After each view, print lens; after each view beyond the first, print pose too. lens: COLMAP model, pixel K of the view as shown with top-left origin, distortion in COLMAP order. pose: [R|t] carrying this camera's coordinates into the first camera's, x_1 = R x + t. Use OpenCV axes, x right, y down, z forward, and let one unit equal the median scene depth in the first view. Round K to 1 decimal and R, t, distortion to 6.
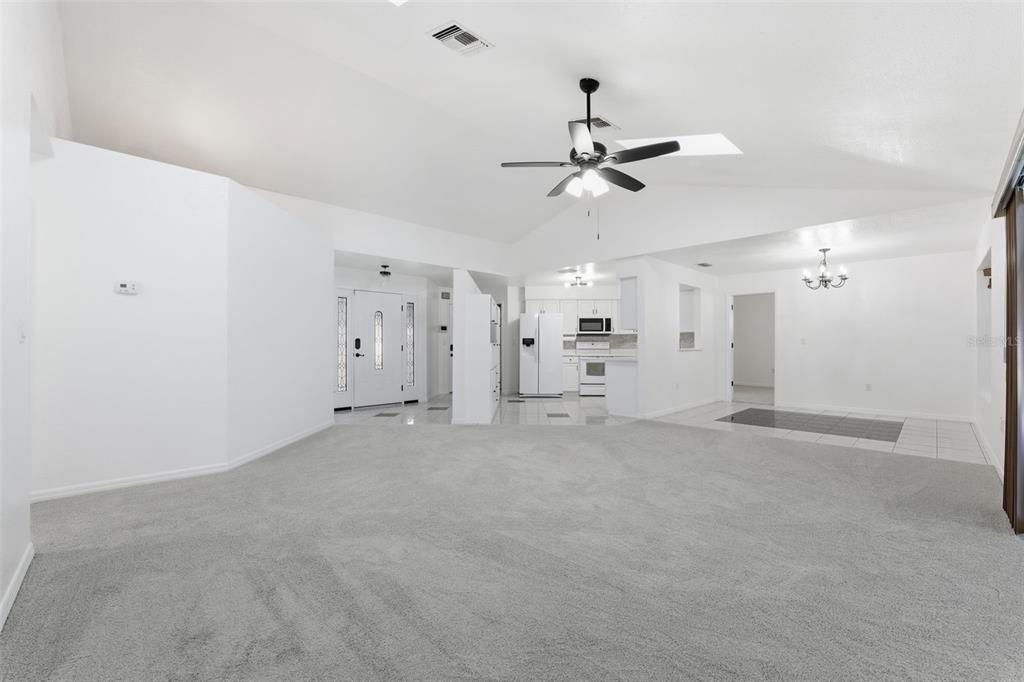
lens RADIAL K [[424.8, 0, 516.7], [0, 424.8, 341.6], [0, 0, 1]] dist [-0.024942, 0.000066]
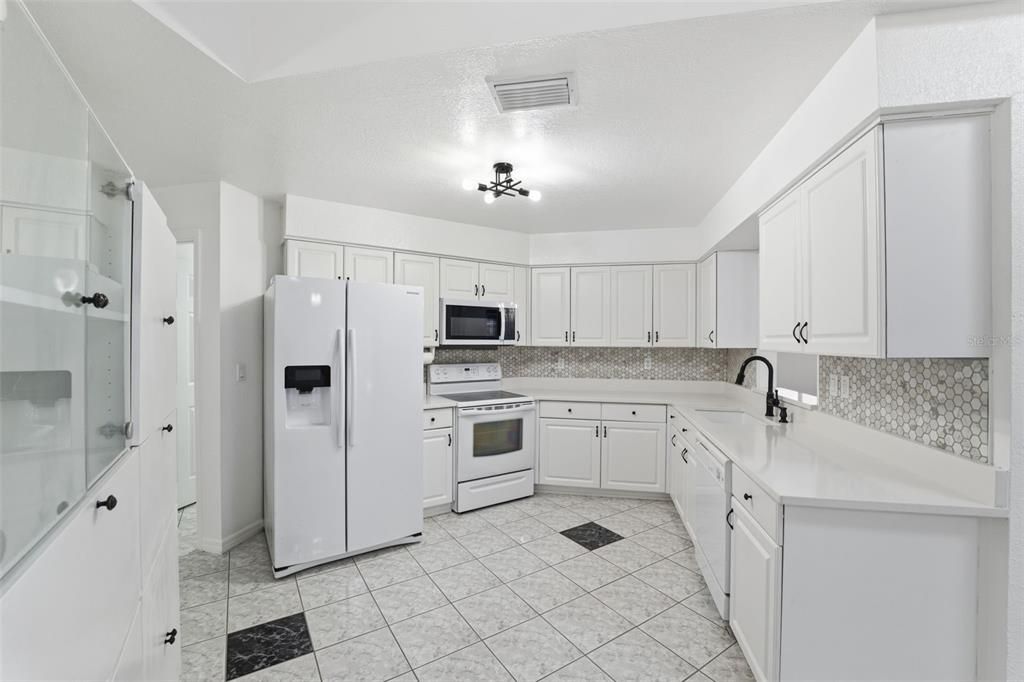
lens RADIAL K [[424.8, 0, 515.8], [0, 424.8, 344.9], [0, 0, 1]] dist [-0.024942, 0.000066]
pose [[0.825811, -0.003897, 0.563933, -0.015430], [-0.005793, 0.999865, 0.015394, -0.025234], [-0.563917, -0.015979, 0.825677, 0.650115]]
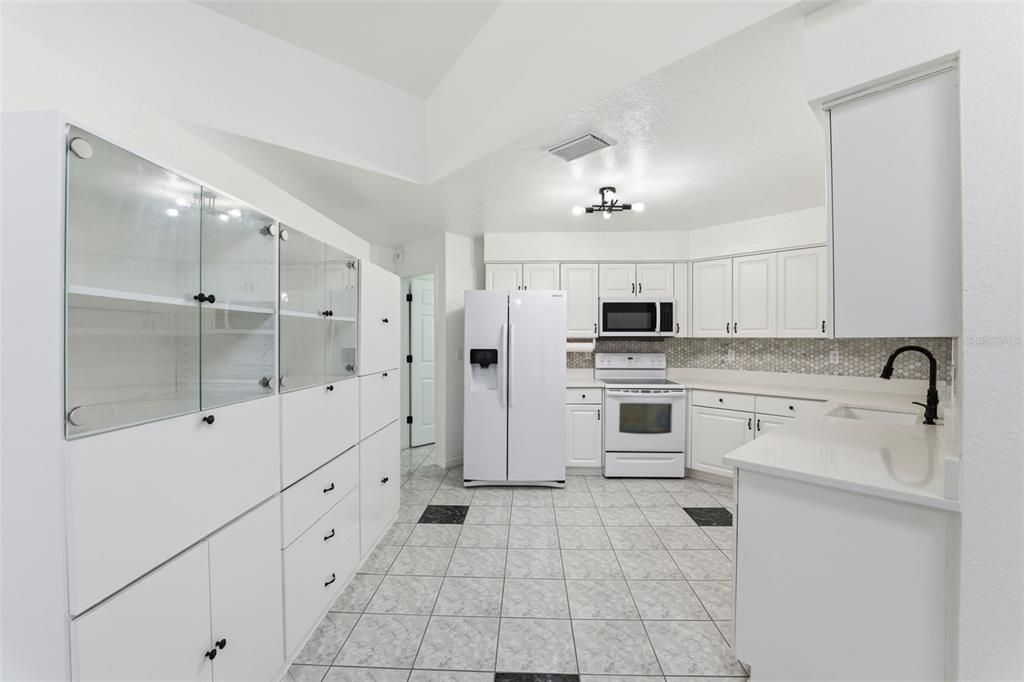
lens RADIAL K [[424.8, 0, 515.6], [0, 424.8, 342.2], [0, 0, 1]] dist [-0.024942, 0.000066]
pose [[0.999835, -0.002384, -0.018004, 0.062625], [0.002690, 0.999852, 0.016966, -0.020583], [0.017961, -0.017012, 0.999694, 0.544866]]
